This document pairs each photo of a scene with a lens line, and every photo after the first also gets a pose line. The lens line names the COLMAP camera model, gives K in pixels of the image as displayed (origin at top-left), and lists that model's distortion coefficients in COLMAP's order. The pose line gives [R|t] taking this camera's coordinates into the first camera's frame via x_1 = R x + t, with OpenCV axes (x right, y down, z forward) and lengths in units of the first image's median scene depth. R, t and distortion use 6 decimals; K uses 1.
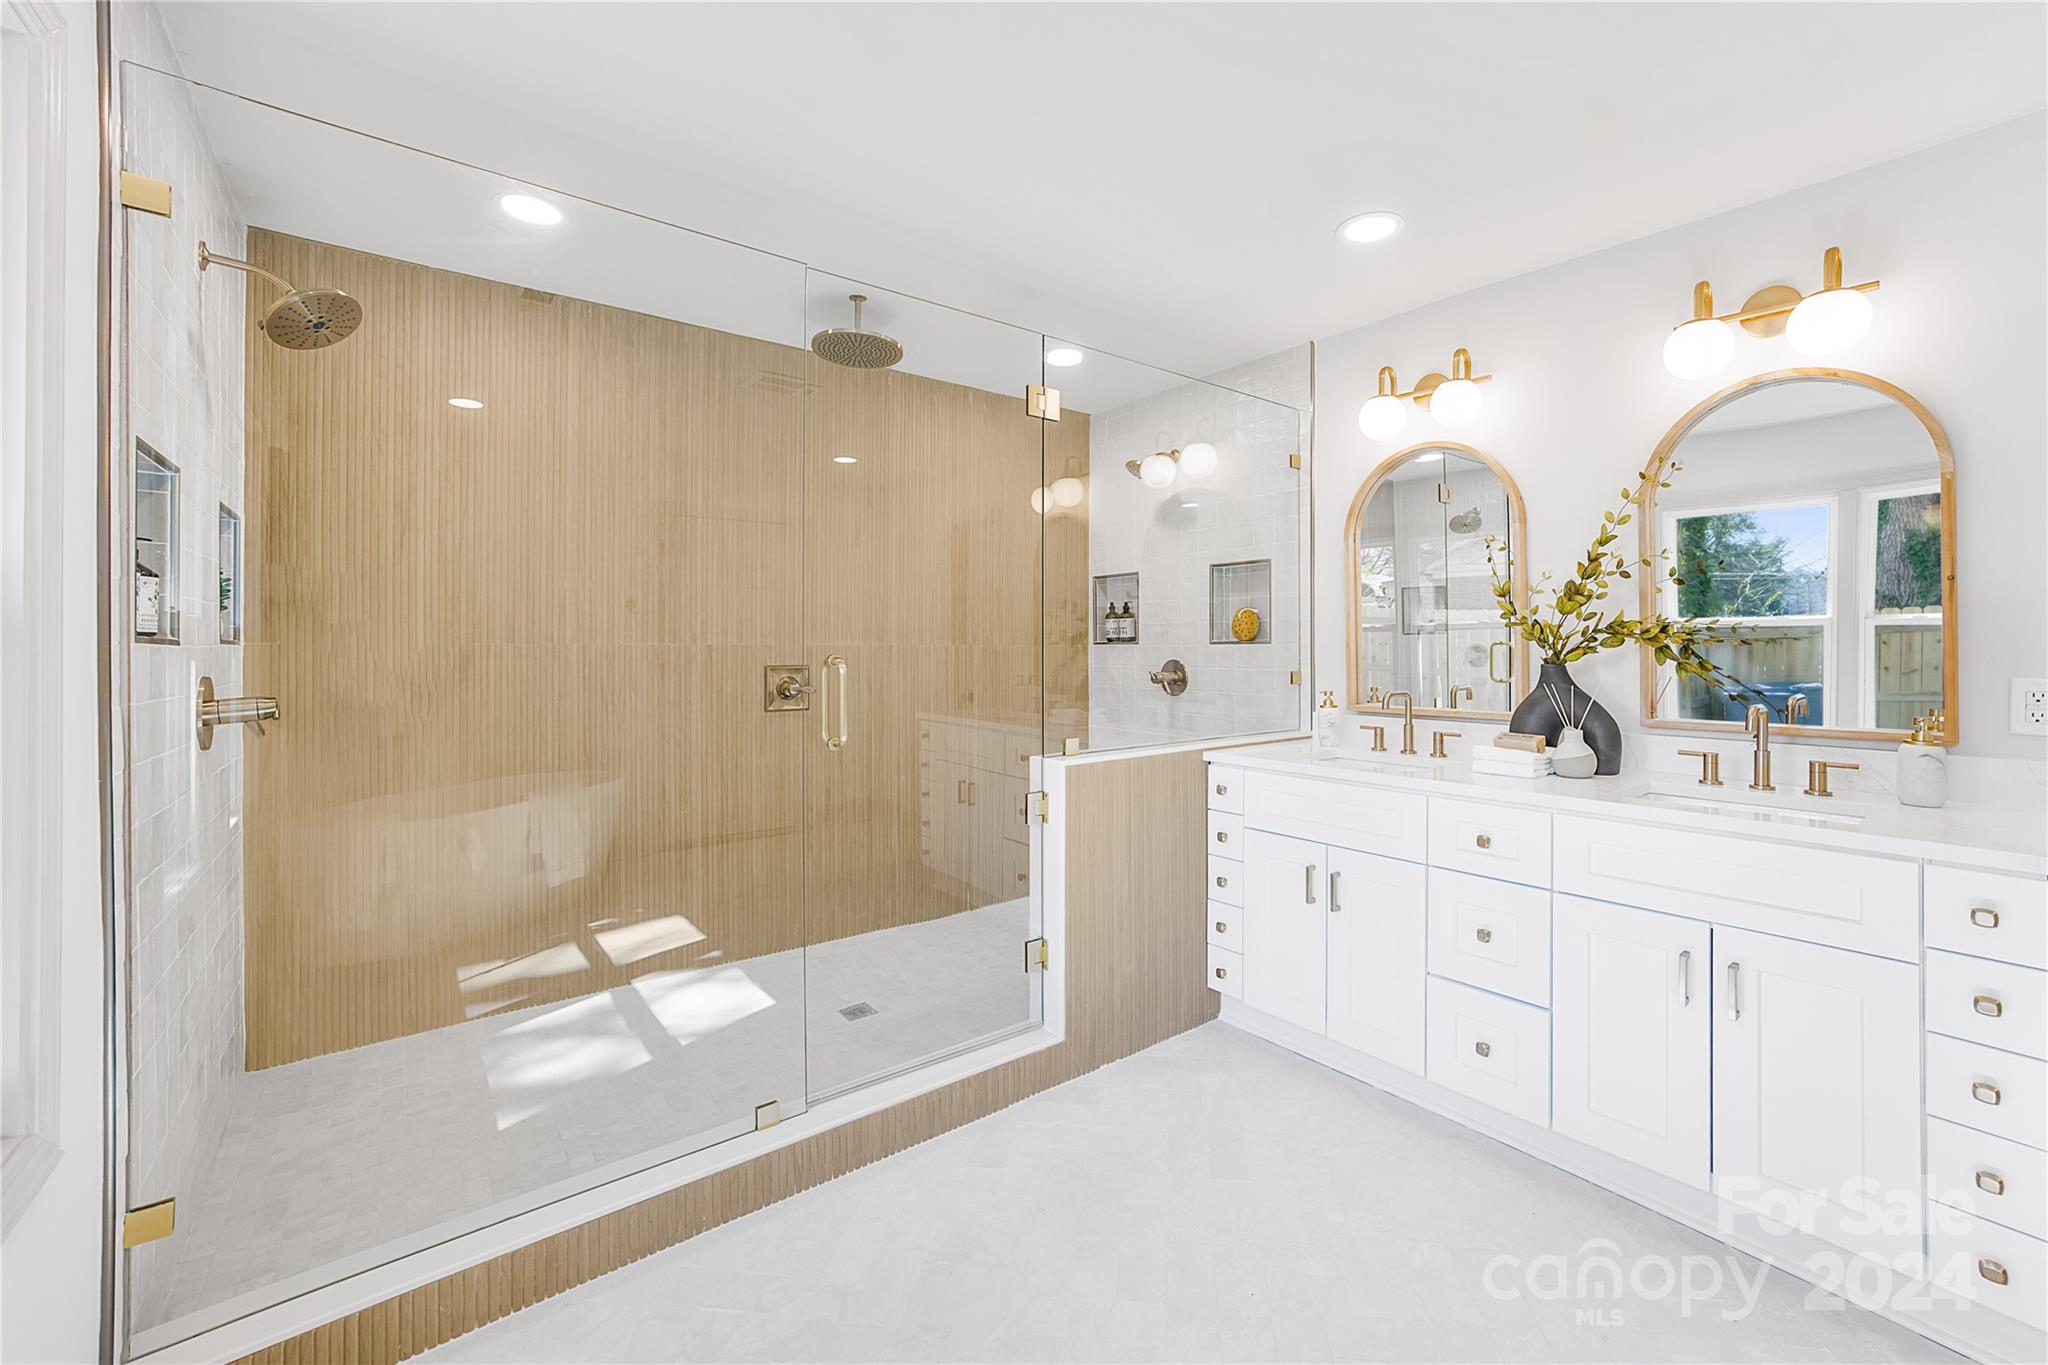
lens RADIAL K [[826.0, 0, 1035.4], [0, 826.0, 653.2], [0, 0, 1]] dist [-0.042900, 0.014854]
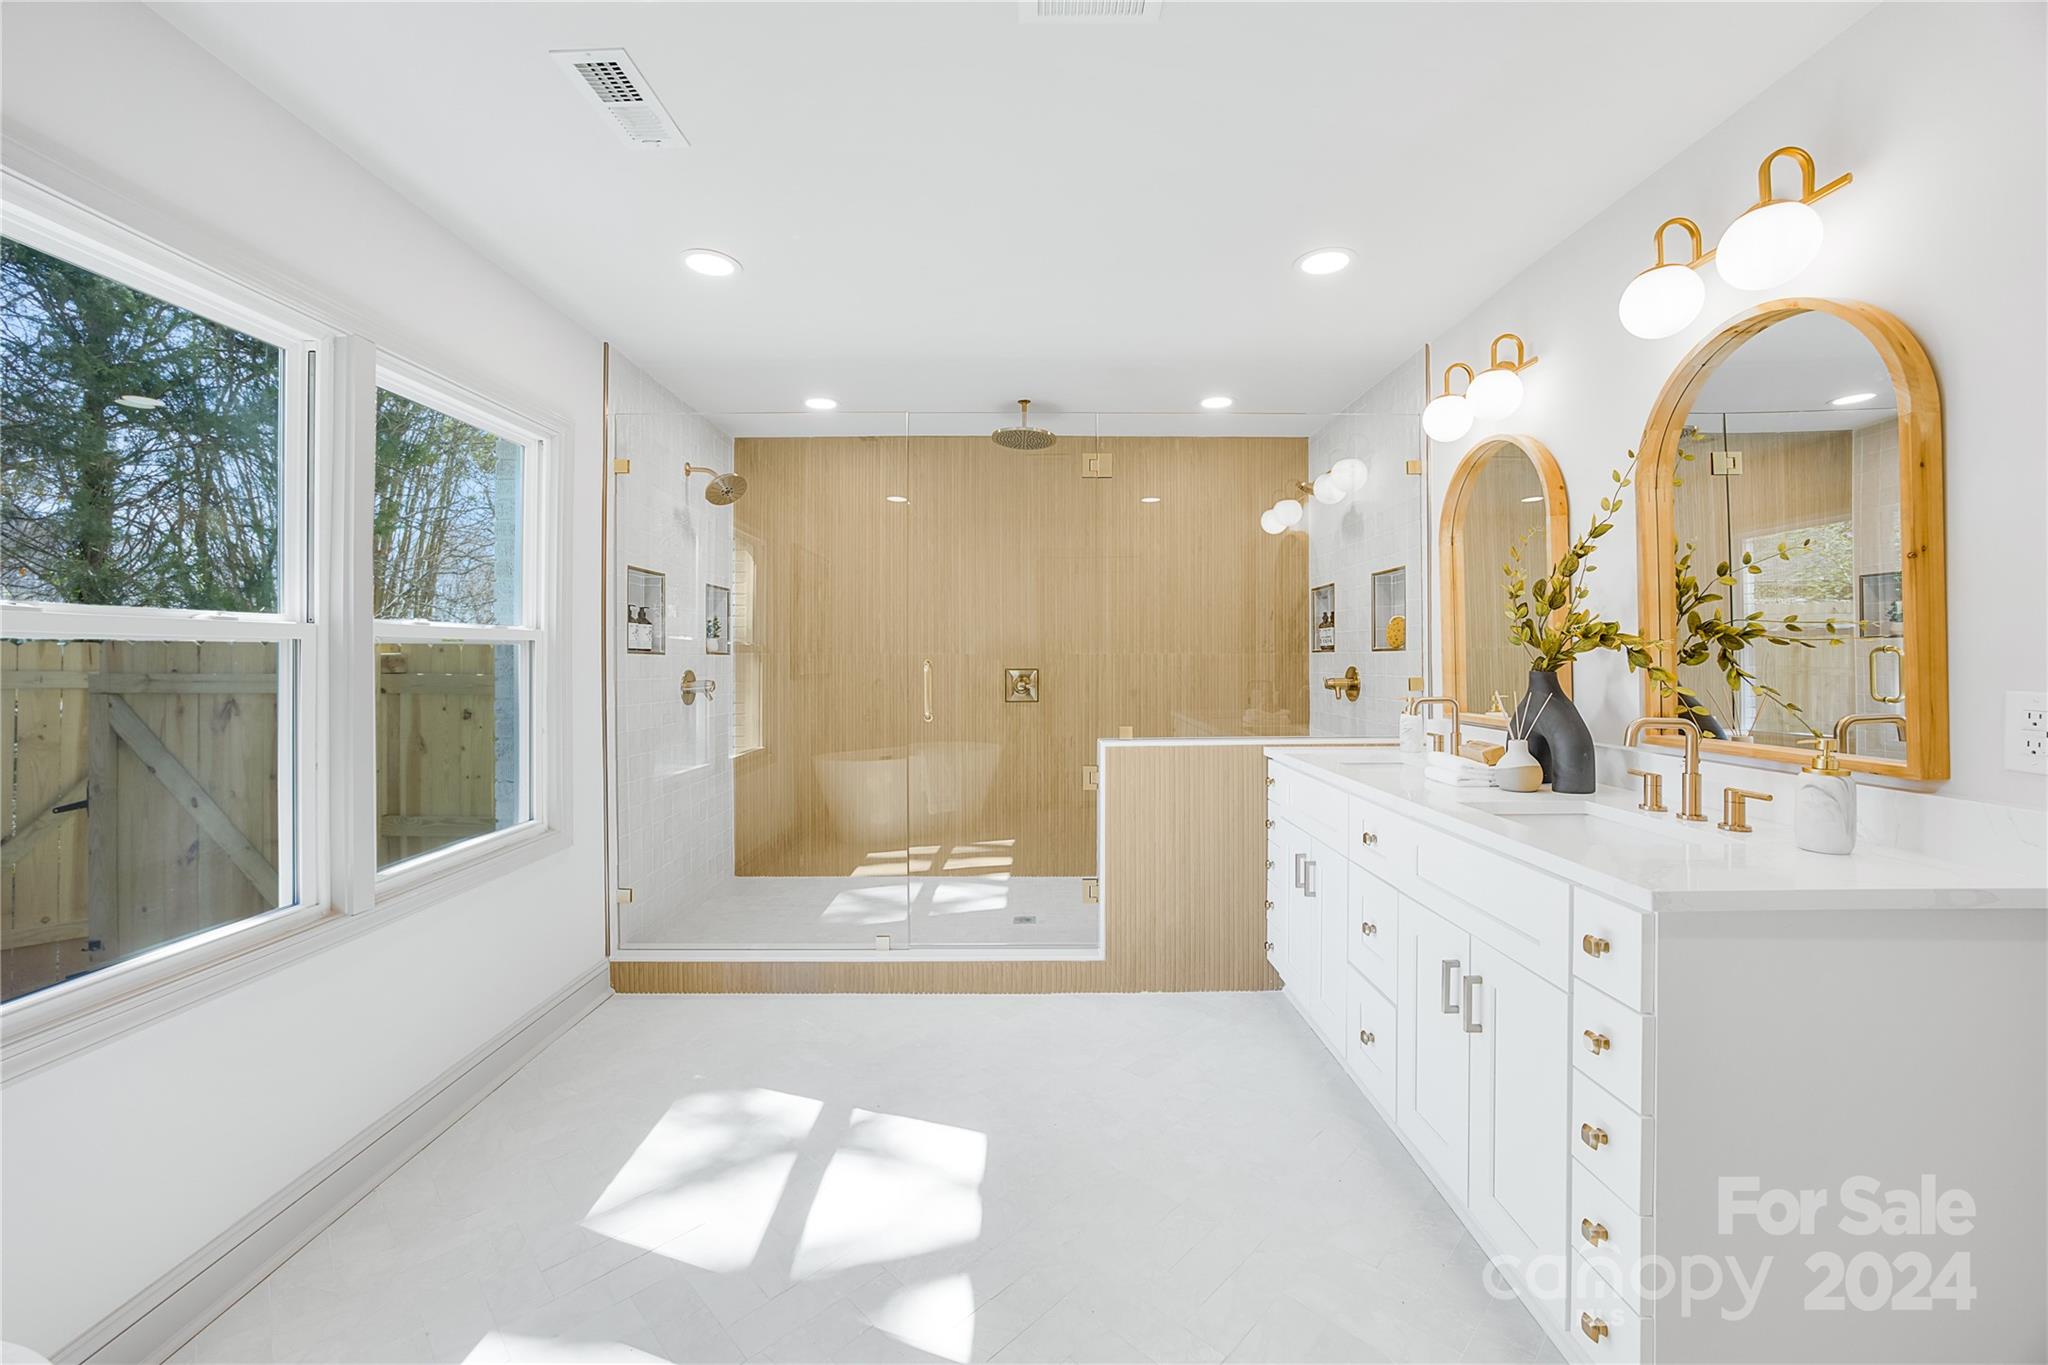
lens RADIAL K [[801.4, 0, 1025.5], [0, 801.4, 666.7], [0, 0, 1]] dist [-0.043437, 0.013196]
pose [[0.782351, 0.005476, -0.622814, 0.698162], [-0.003207, 0.999984, 0.004764, 0.006426], [0.622830, -0.001730, 0.782356, -0.055889]]
